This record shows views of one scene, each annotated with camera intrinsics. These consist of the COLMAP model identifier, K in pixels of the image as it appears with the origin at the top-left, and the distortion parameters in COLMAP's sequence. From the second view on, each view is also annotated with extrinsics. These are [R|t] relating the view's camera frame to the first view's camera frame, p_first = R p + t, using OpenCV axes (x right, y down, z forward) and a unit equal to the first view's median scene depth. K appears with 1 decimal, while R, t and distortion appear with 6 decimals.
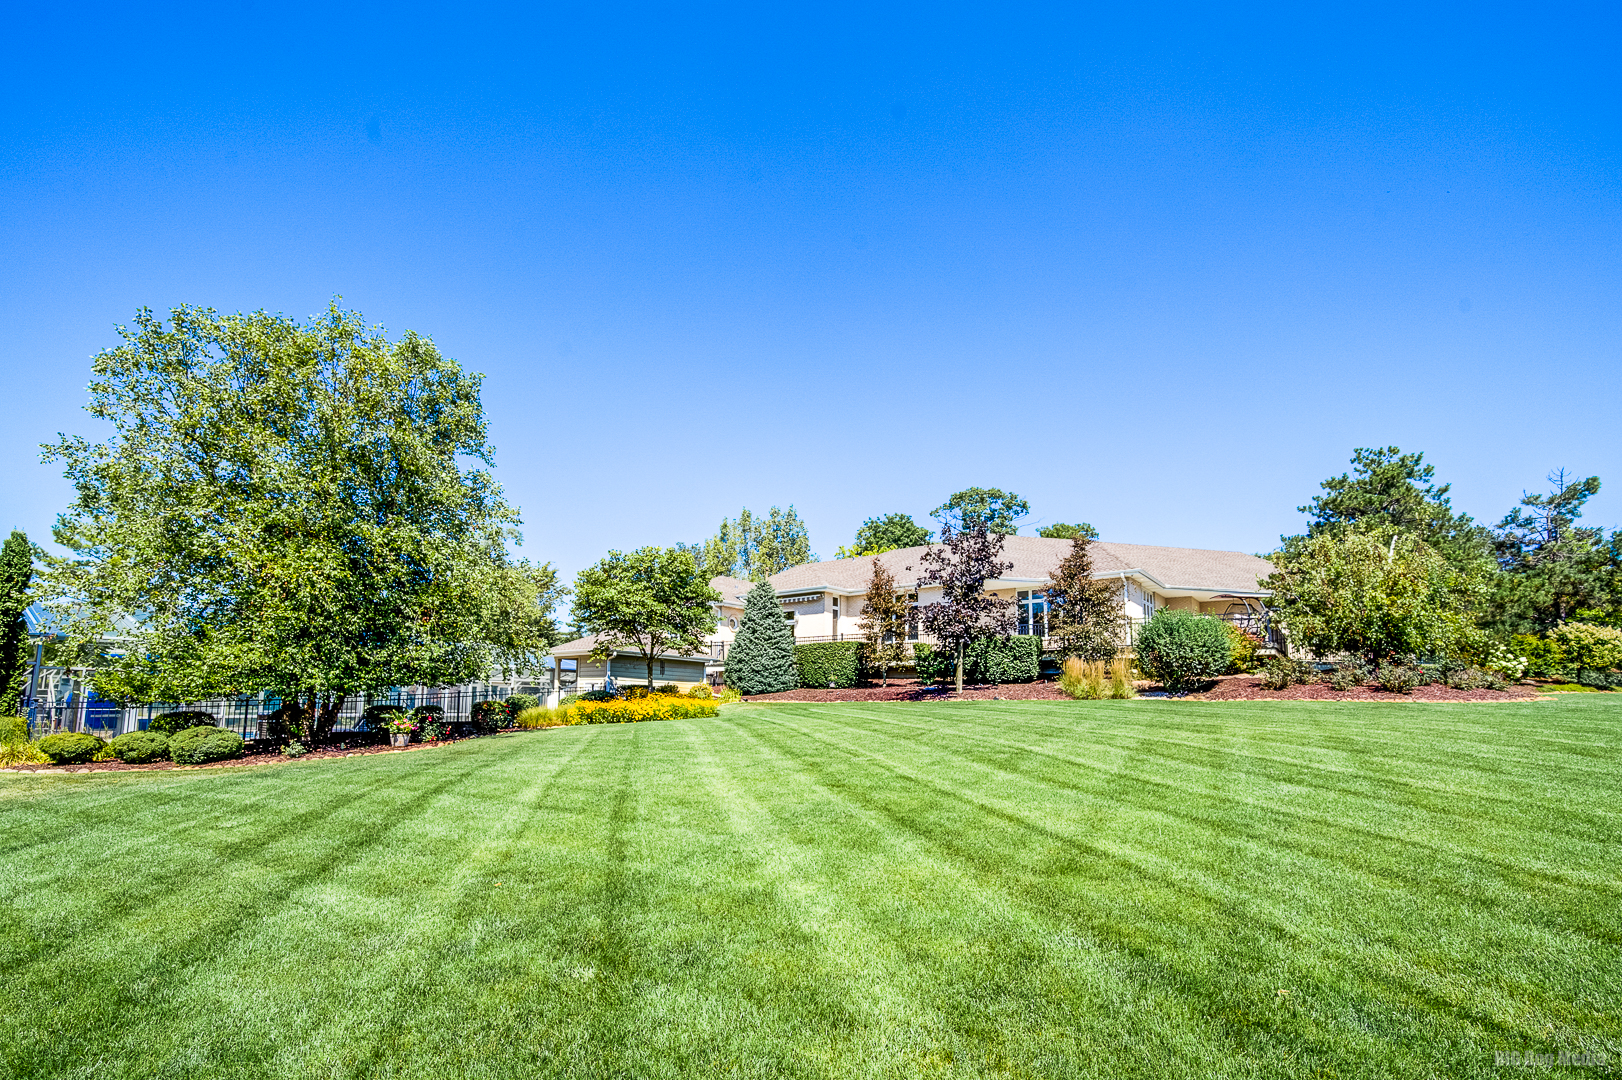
lens RADIAL K [[694.1, 0, 807.0], [0, 694.1, 571.2], [0, 0, 1]] dist [-0.000249, 0.000163]
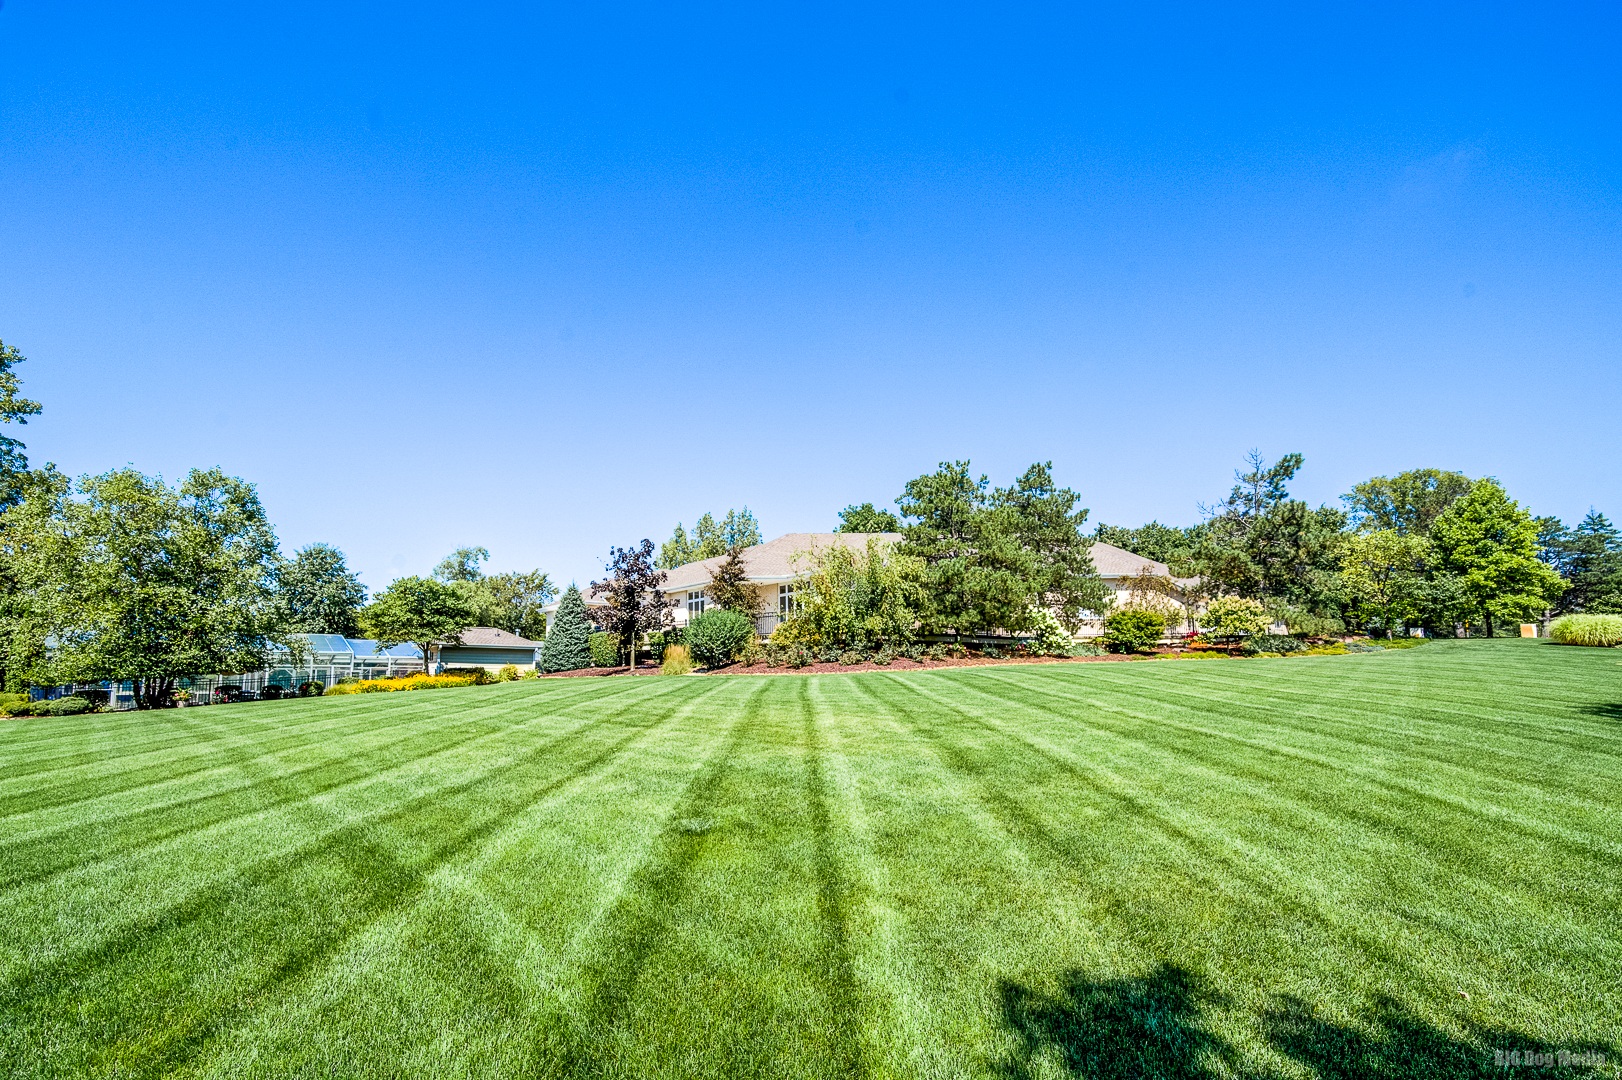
lens RADIAL K [[694.1, 0, 807.0], [0, 694.1, 571.2], [0, 0, 1]] dist [-0.000249, 0.000163]
pose [[0.975776, -0.047963, -0.213448, 0.734200], [0.055793, 0.997967, 0.030808, -0.036822], [0.211536, -0.041970, 0.976469, -0.216942]]
